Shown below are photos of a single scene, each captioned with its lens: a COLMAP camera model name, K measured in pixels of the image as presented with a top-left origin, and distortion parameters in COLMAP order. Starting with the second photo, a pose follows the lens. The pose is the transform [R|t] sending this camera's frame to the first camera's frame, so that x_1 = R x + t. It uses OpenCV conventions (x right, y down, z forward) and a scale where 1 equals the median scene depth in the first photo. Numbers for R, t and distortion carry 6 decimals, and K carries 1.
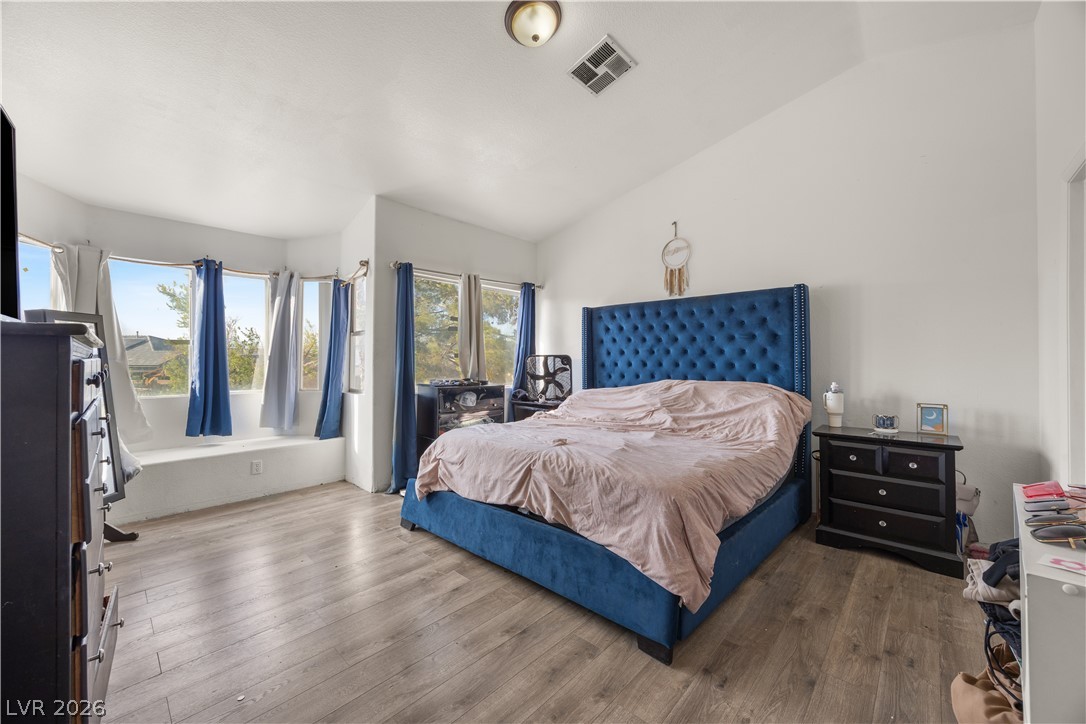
lens RADIAL K [[415.0, 0, 548.8], [0, 415.0, 353.7], [0, 0, 1]] dist [-0.003786, -0.000592]
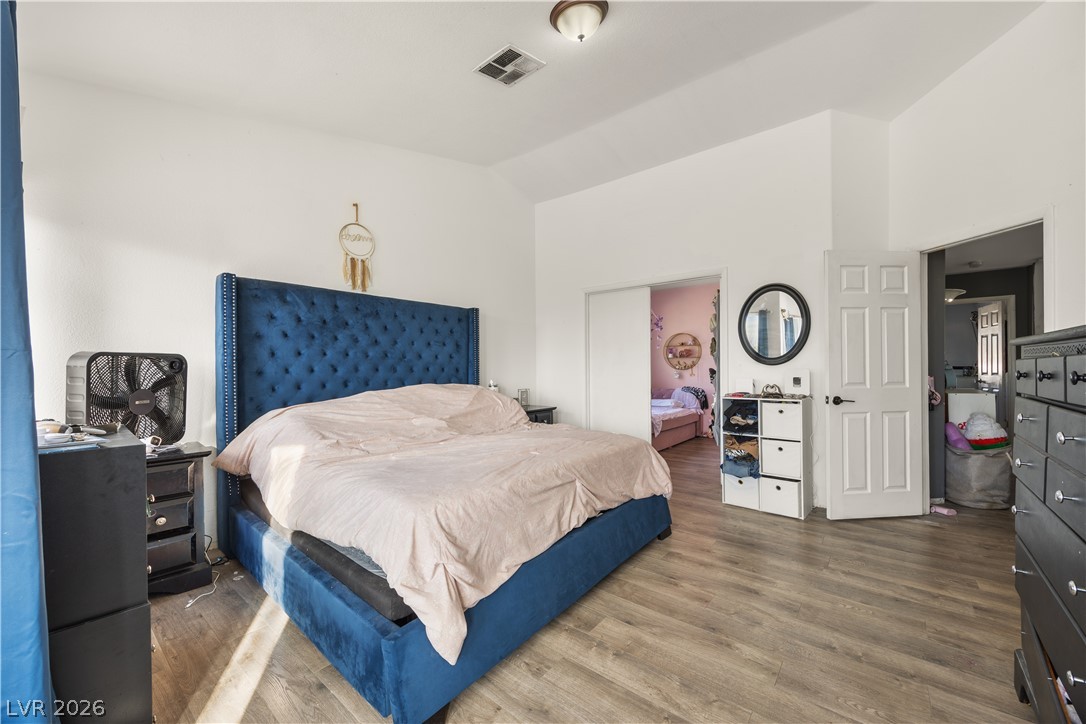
lens RADIAL K [[415.0, 0, 545.3], [0, 415.0, 368.5], [0, 0, 1]] dist [-0.003786, -0.000592]
pose [[-0.064807, -0.008342, 0.997863, -0.603401], [-0.013296, 0.999884, 0.007495, 0.012590], [-0.997809, -0.012782, -0.064910, 0.687636]]
